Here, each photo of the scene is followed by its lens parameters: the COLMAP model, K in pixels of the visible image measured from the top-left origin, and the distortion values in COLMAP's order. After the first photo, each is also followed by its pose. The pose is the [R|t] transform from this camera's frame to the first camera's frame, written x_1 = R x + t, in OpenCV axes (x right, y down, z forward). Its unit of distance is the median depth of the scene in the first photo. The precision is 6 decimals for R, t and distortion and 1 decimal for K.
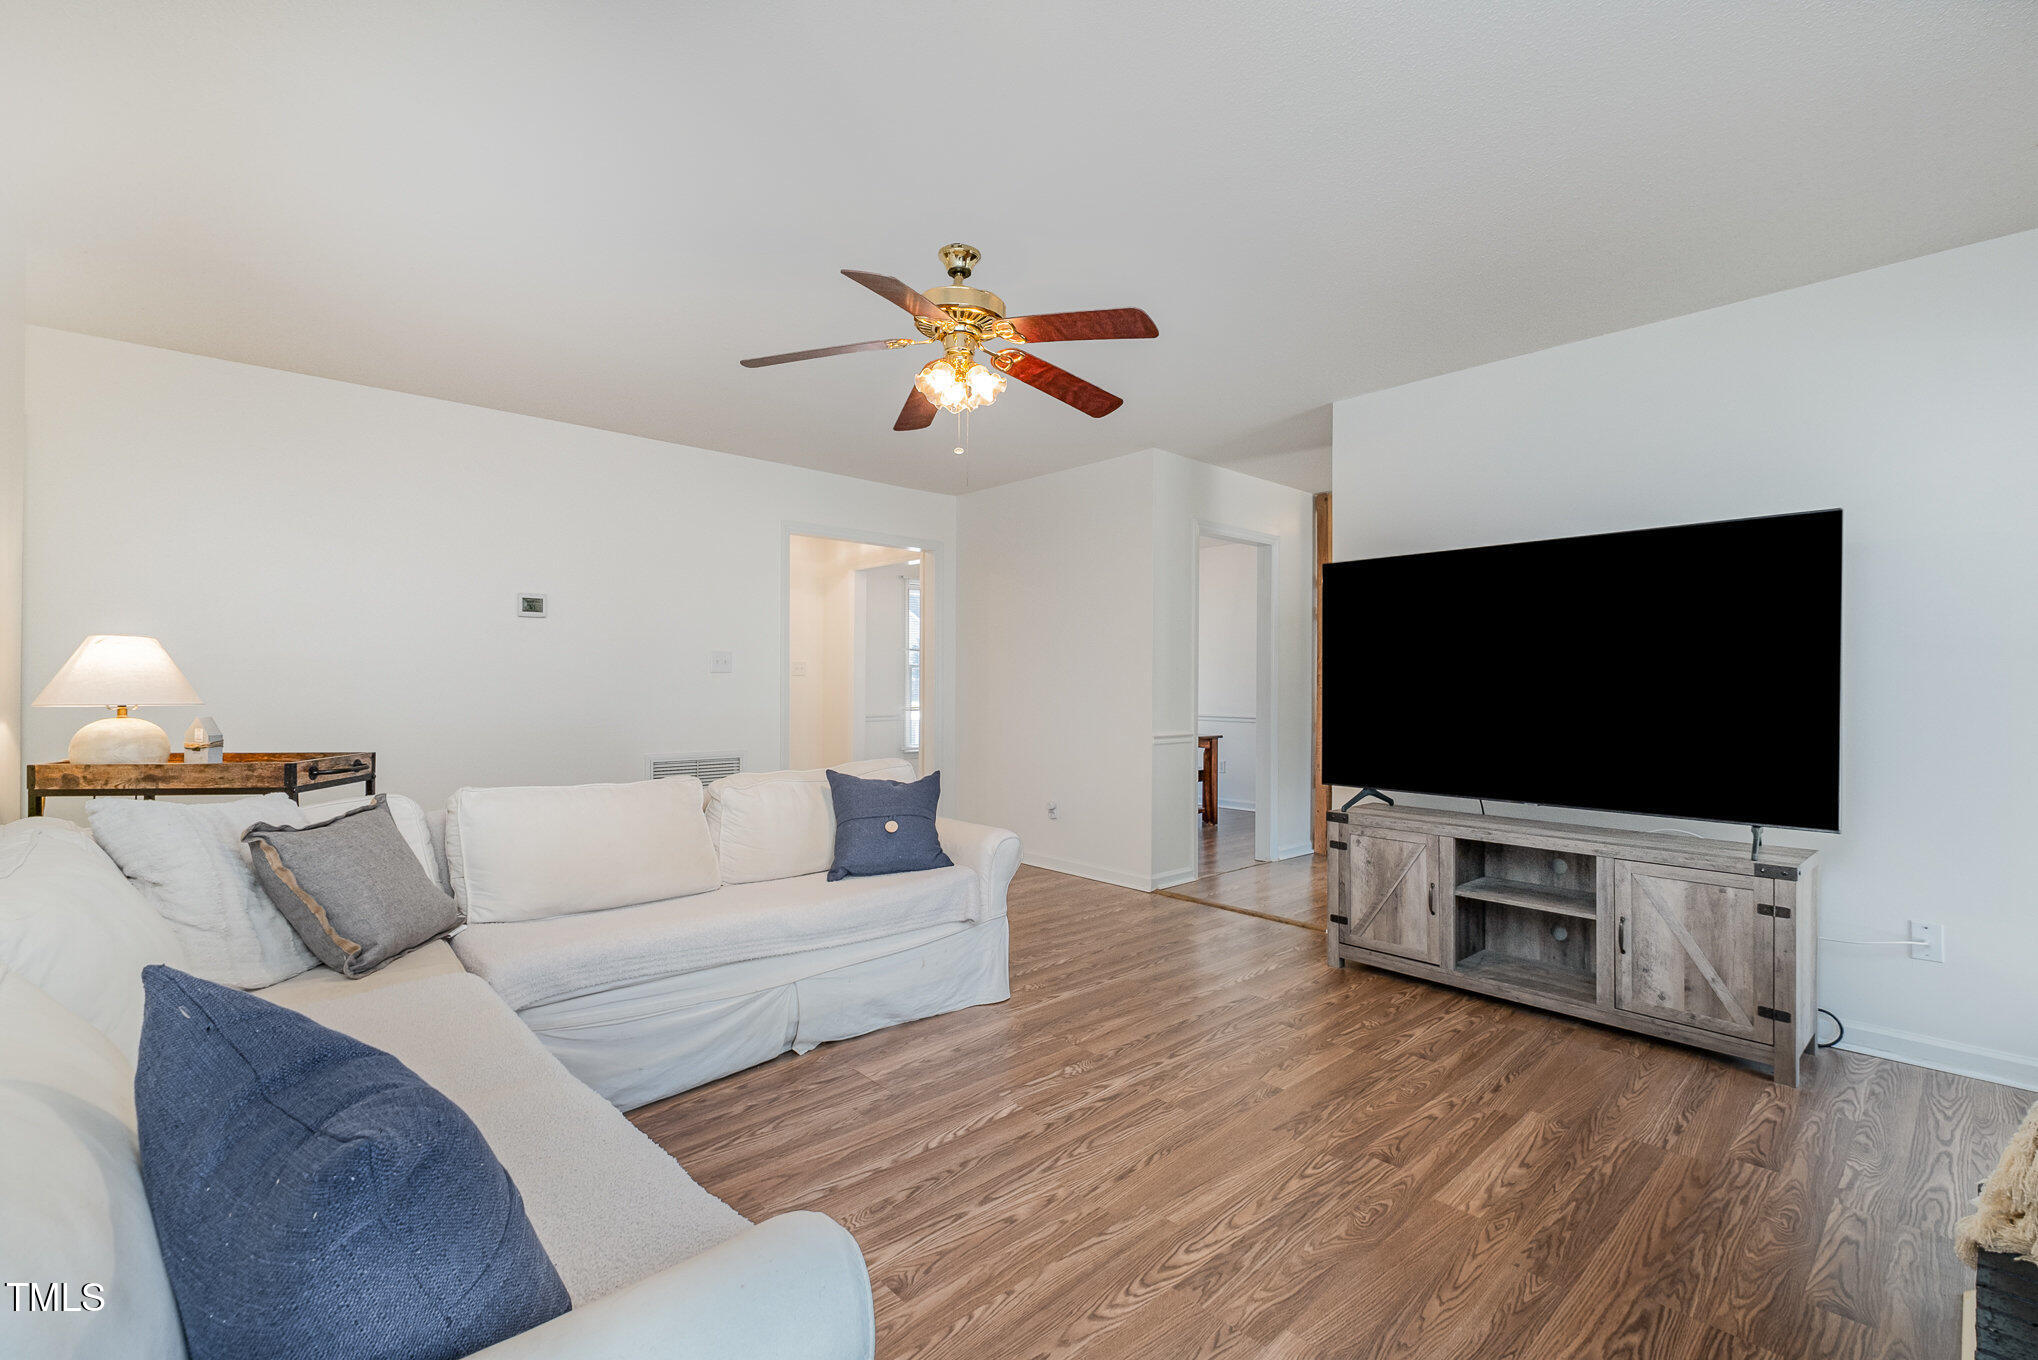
lens RADIAL K [[886.2, 0, 1038.7], [0, 886.2, 680.9], [0, 0, 1]] dist [0.003457, 0.000303]
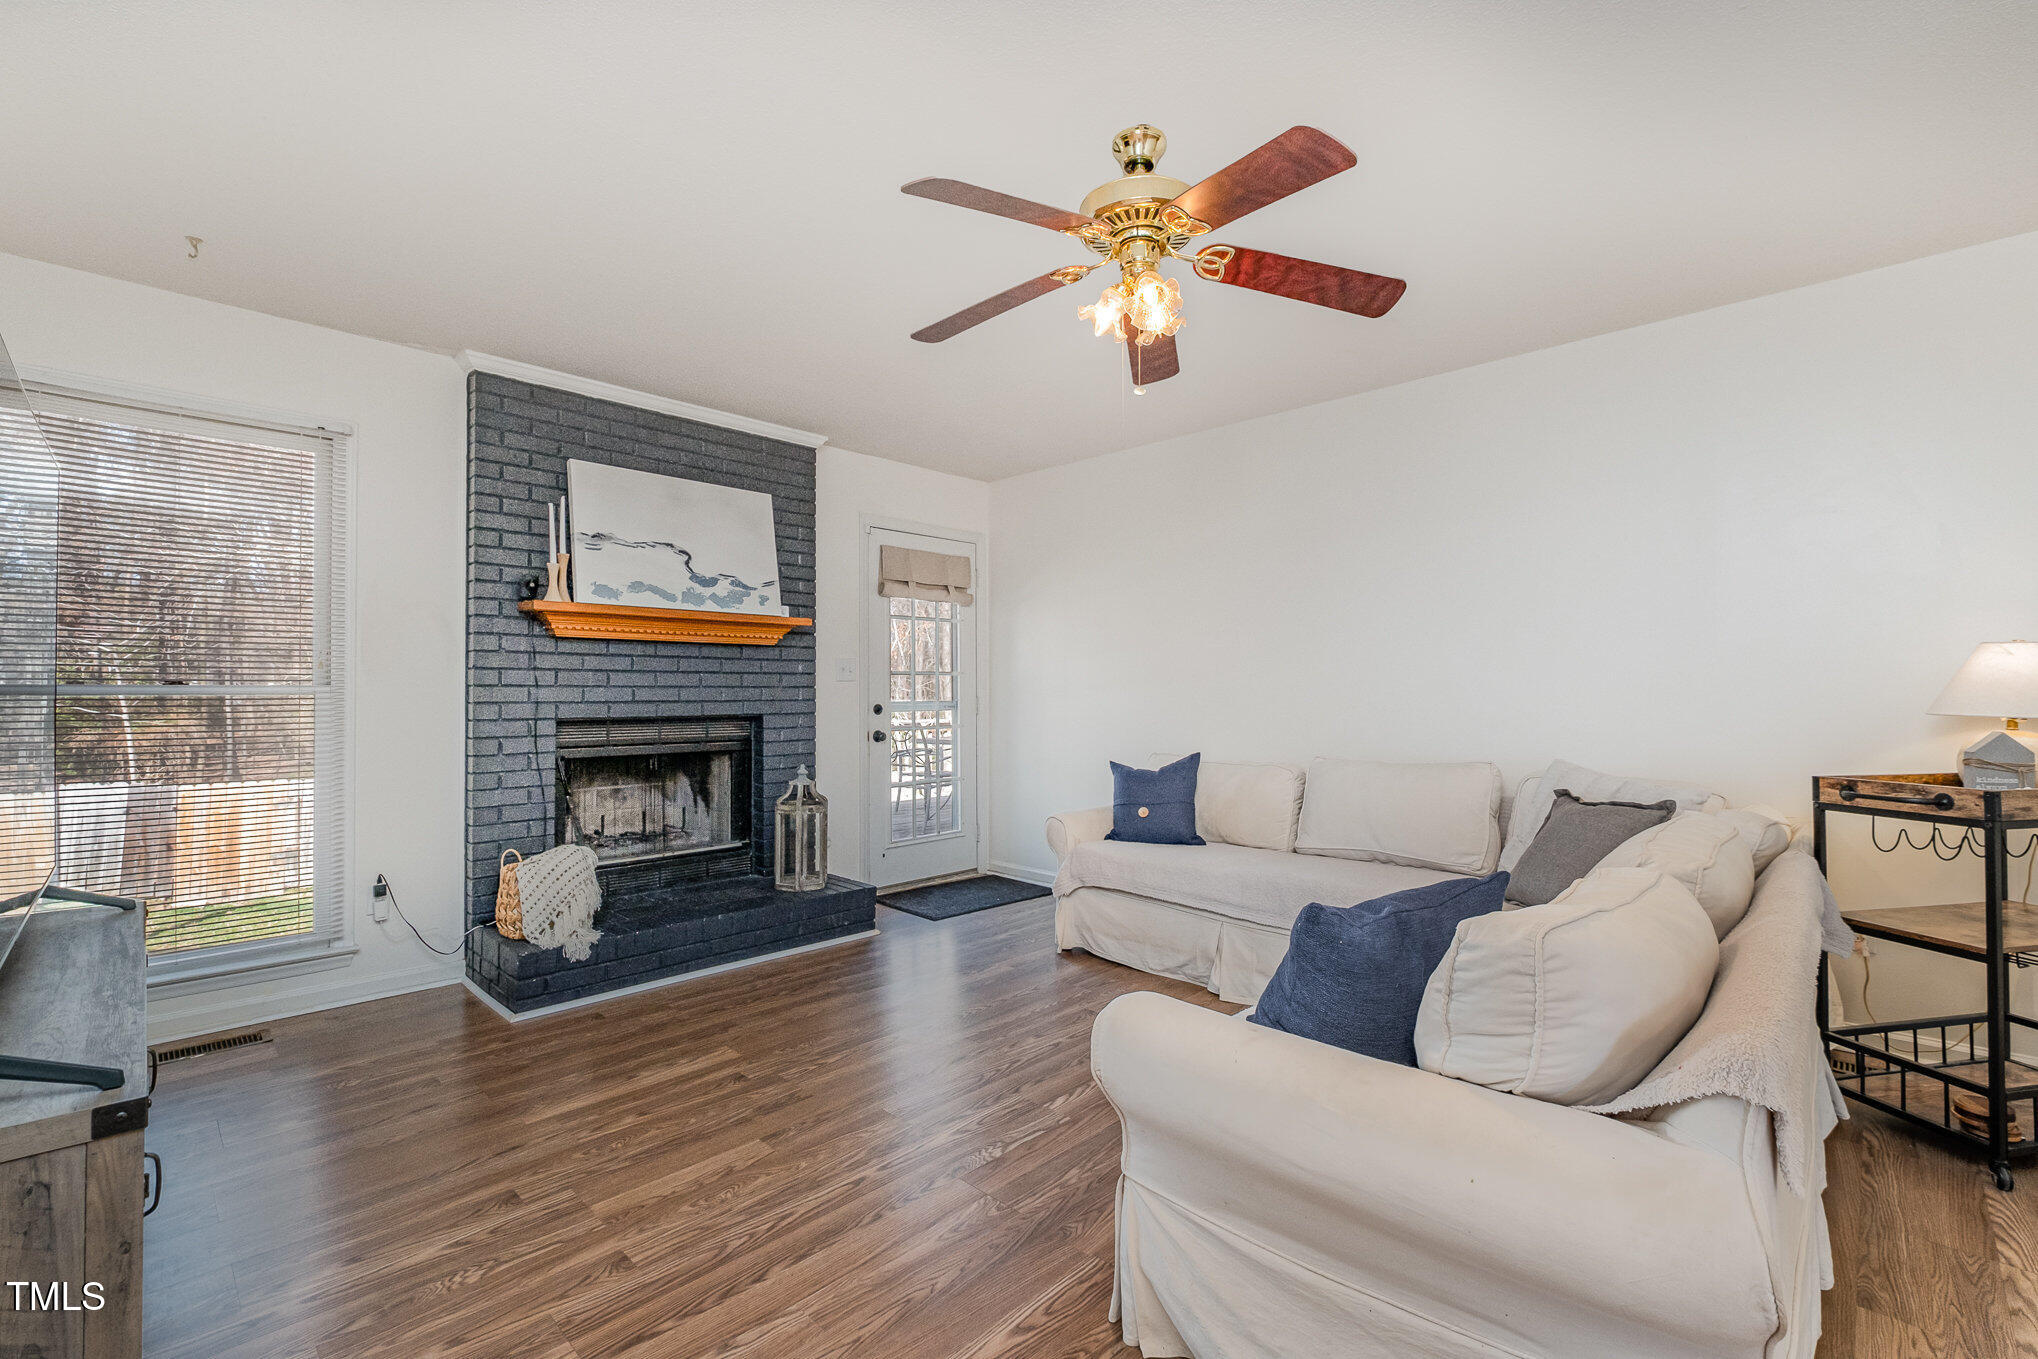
lens RADIAL K [[890.9, 0, 1041.8], [0, 890.9, 697.5], [0, 0, 1]] dist [0.000906, -0.000161]
pose [[-0.997728, -0.003441, -0.067276, 0.051788], [-0.003340, 0.999993, -0.001605, 0.011897], [0.067281, -0.001376, -0.997733, 1.921670]]
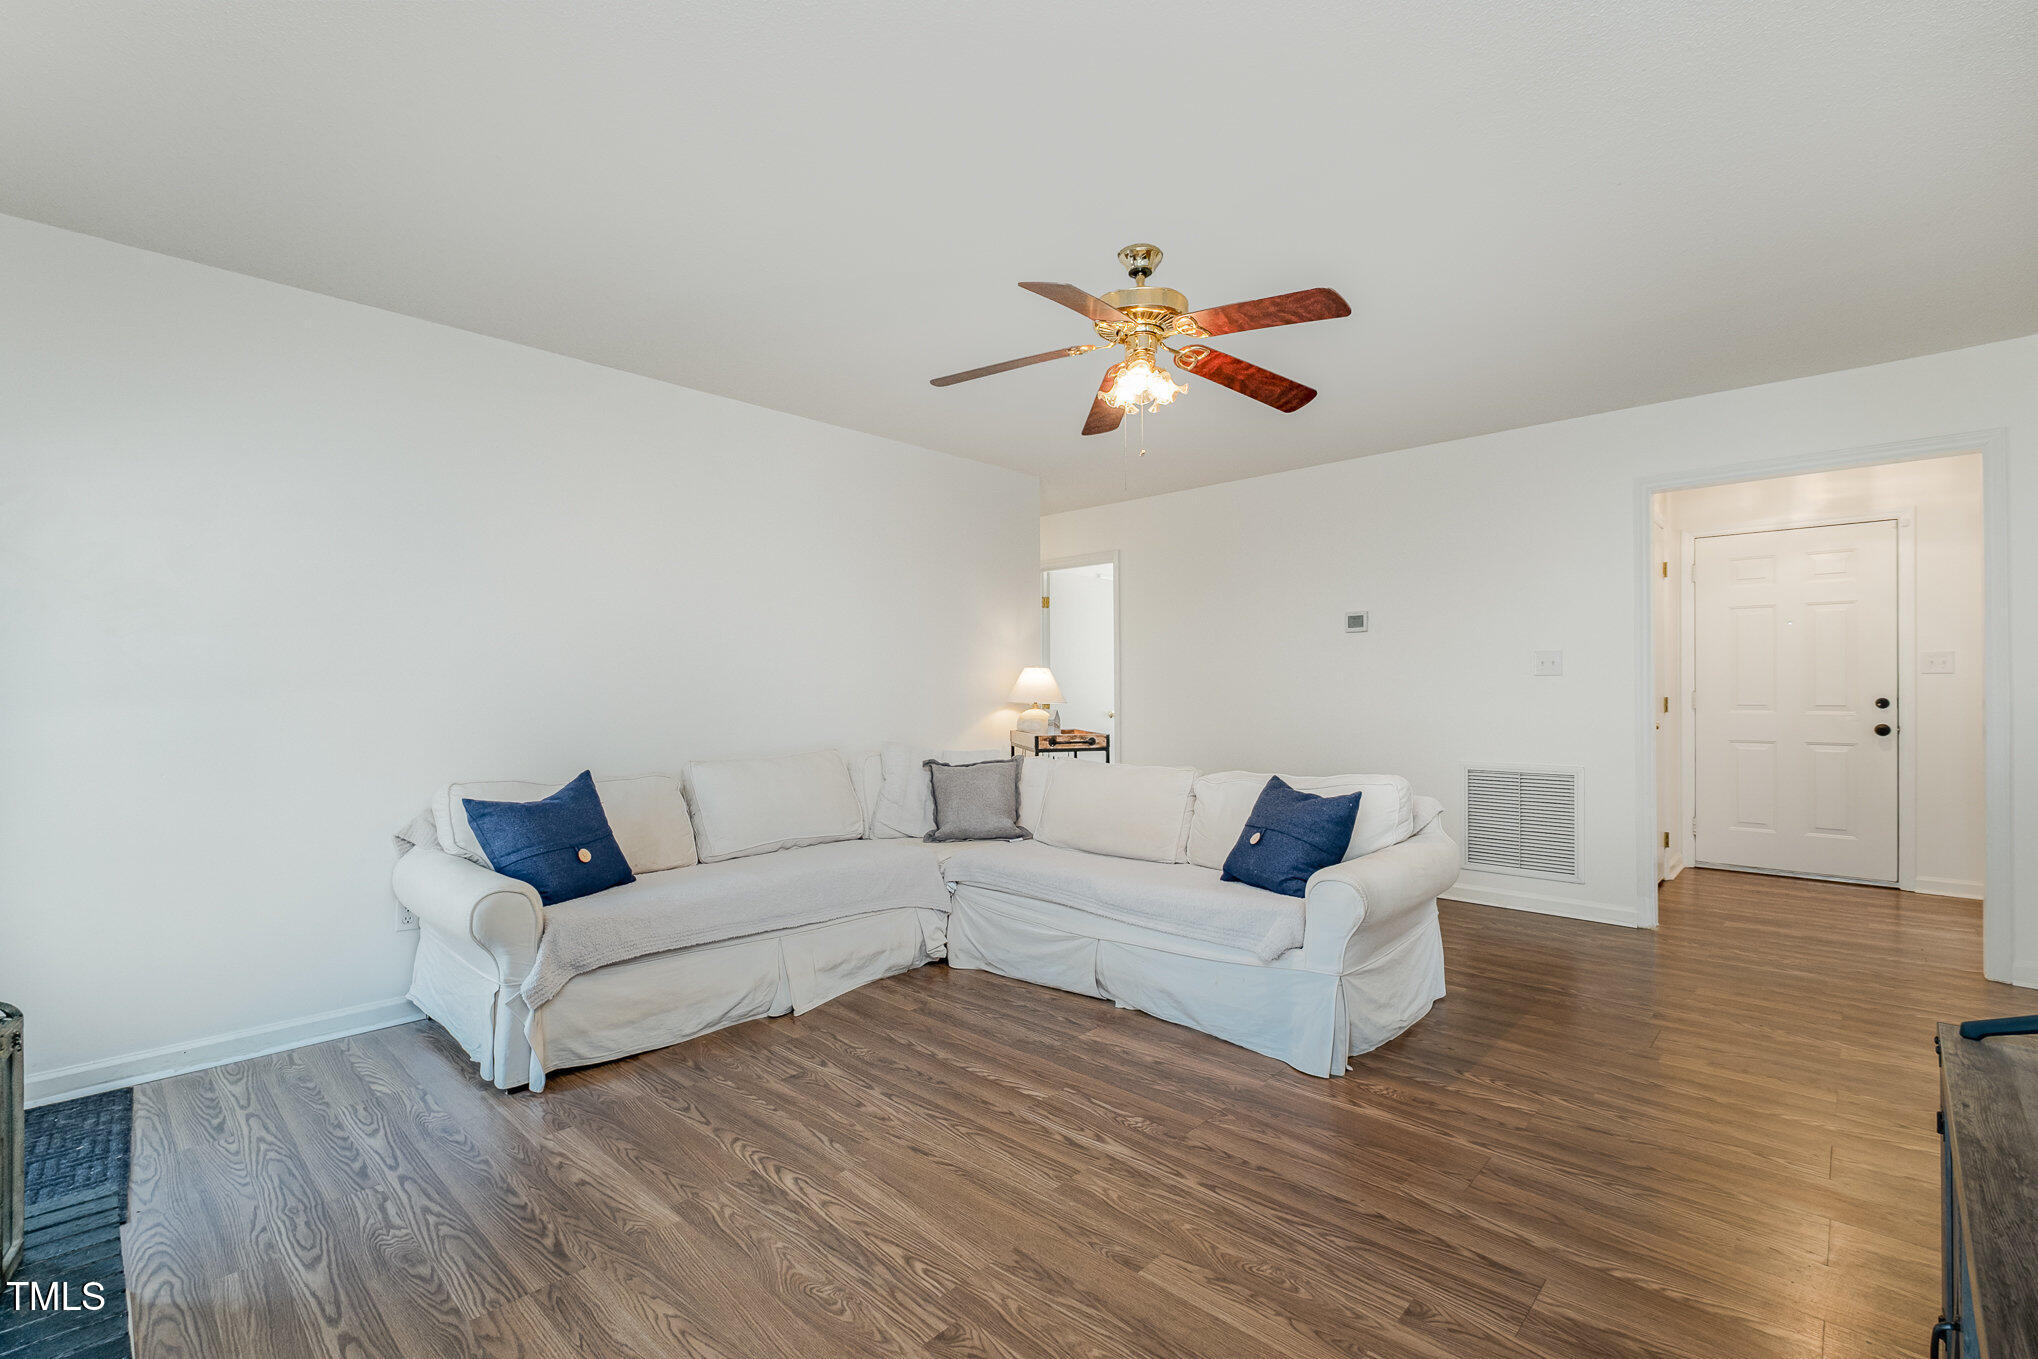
lens RADIAL K [[886.2, 0, 1038.7], [0, 886.2, 680.4], [0, 0, 1]] dist [0.003457, 0.000303]
pose [[0.083393, -0.017172, -0.996369, 0.963700], [0.009750, 0.999818, -0.016416, 0.010696], [0.996469, -0.008346, 0.083545, 0.868113]]
